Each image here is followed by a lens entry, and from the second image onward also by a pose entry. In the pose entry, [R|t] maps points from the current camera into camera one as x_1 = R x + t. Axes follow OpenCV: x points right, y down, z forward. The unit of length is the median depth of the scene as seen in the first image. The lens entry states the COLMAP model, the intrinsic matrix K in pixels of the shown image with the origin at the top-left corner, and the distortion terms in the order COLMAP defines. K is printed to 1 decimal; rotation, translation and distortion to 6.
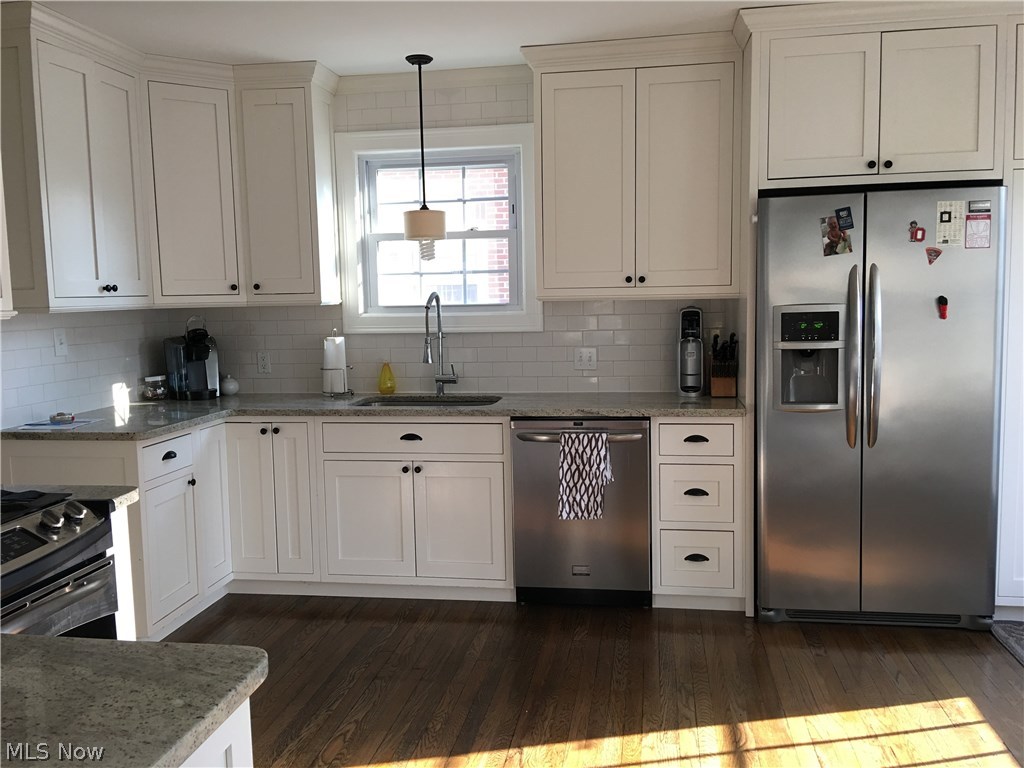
lens RADIAL K [[862.7, 0, 508.9], [0, 862.7, 378.9], [0, 0, 1]] dist [0.092056, -0.132053]
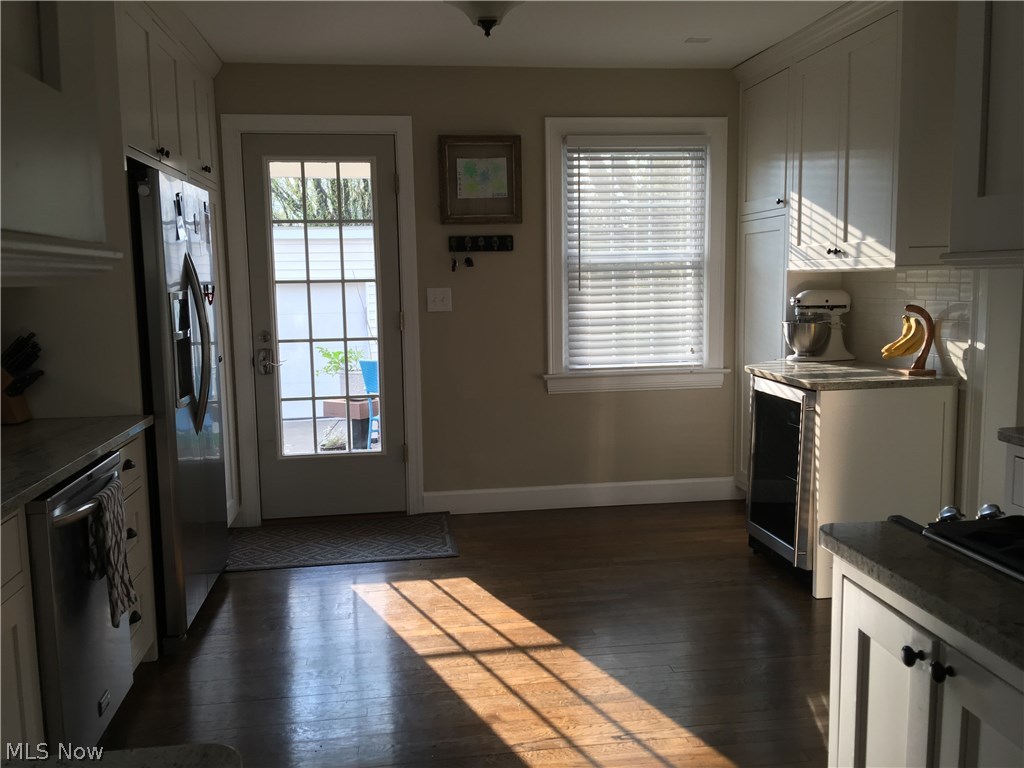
lens RADIAL K [[862.7, 0, 508.9], [0, 862.7, 378.9], [0, 0, 1]] dist [0.092056, -0.132053]
pose [[-0.301452, -0.083727, 0.949798, -0.619872], [0.117672, 0.985255, 0.124200, -0.063005], [-0.946192, 0.149205, -0.287155, 0.884627]]
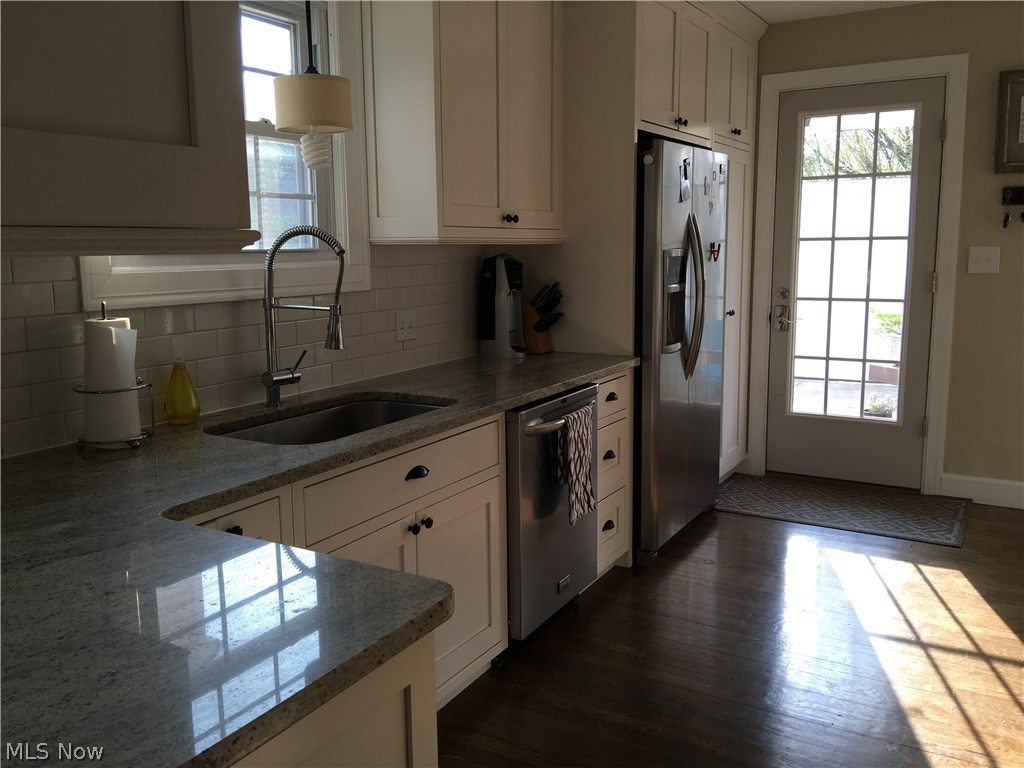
lens RADIAL K [[862.7, 0, 508.9], [0, 862.7, 378.9], [0, 0, 1]] dist [0.092056, -0.132053]
pose [[0.355291, -0.128897, 0.925826, -0.661922], [0.093665, 0.990371, 0.101939, -0.052447], [-0.930051, 0.050499, 0.363943, 0.762998]]
